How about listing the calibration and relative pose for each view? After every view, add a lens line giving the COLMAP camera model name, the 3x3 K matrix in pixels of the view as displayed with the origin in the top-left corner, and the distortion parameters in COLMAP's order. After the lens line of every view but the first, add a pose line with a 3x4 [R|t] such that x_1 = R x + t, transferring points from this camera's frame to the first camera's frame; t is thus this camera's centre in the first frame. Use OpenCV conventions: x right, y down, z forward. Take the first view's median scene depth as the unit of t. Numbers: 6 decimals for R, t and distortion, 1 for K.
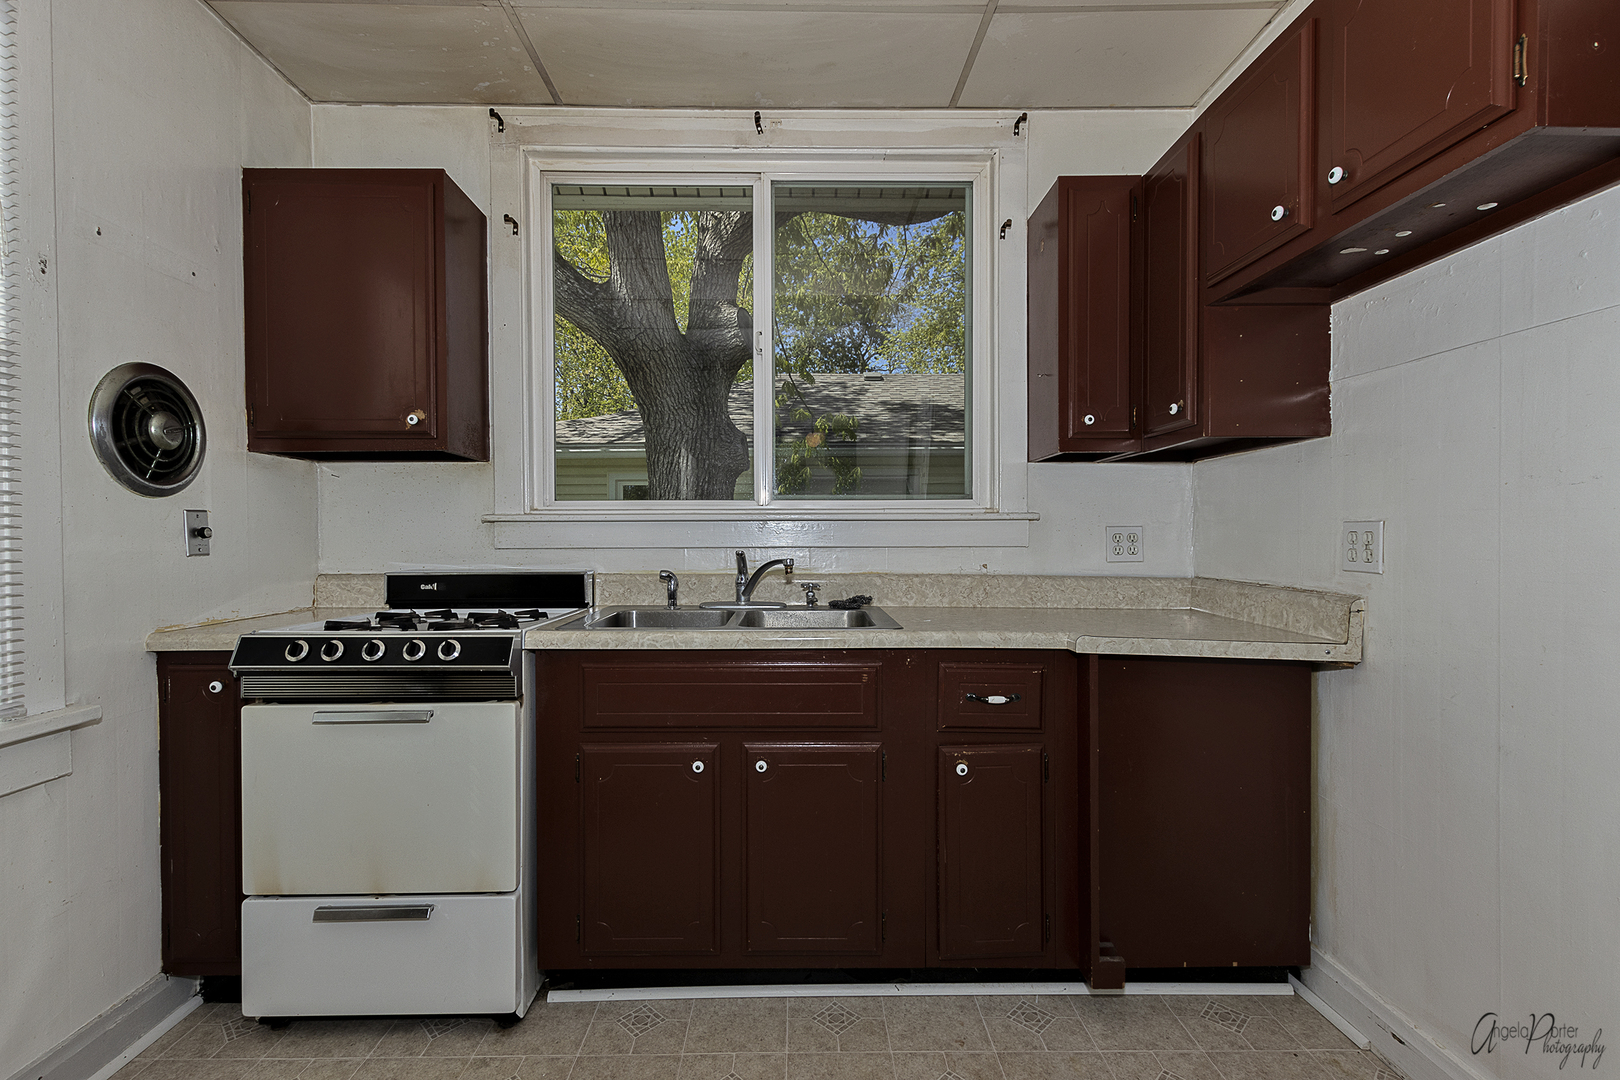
lens RADIAL K [[764.3, 0, 806.1], [0, 764.3, 547.5], [0, 0, 1]] dist [0.005667, -0.000132]
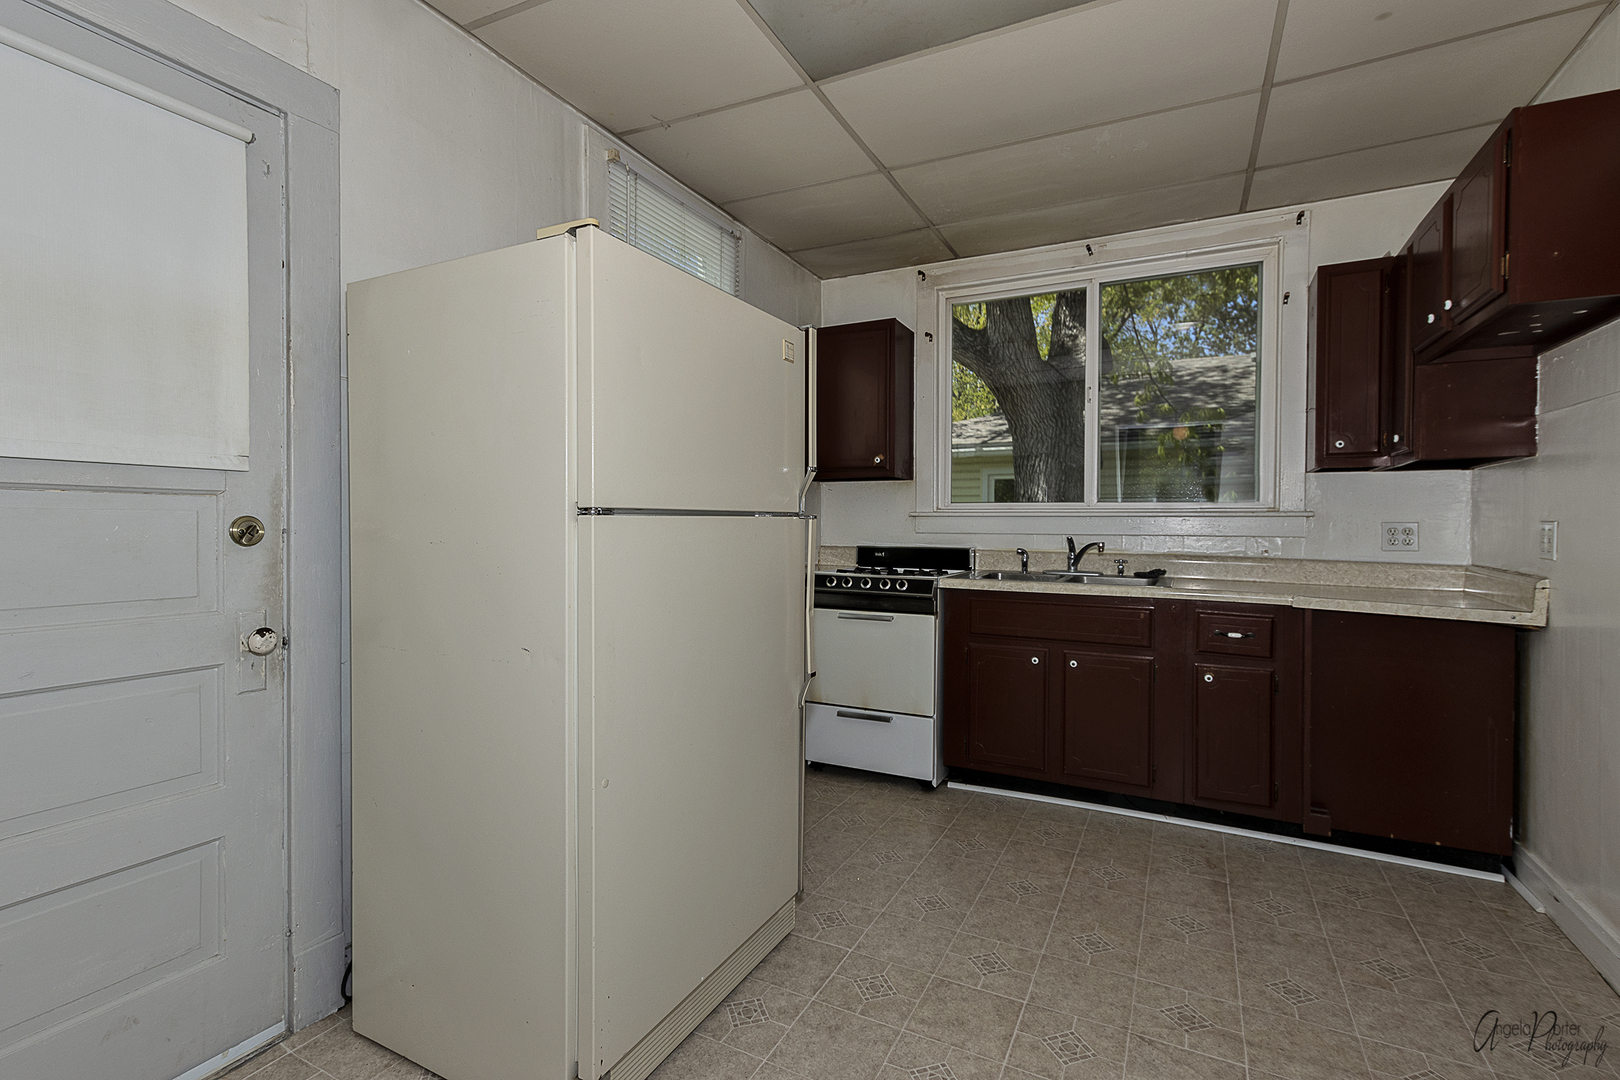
lens RADIAL K [[746.7, 0, 807.1], [0, 746.7, 531.6], [0, 0, 1]] dist [0.004106, 0.000345]
pose [[0.887486, 0.013773, -0.460629, 0.132073], [-0.014879, 0.999889, 0.001231, 0.000679], [0.460595, 0.005761, 0.887592, -0.557562]]
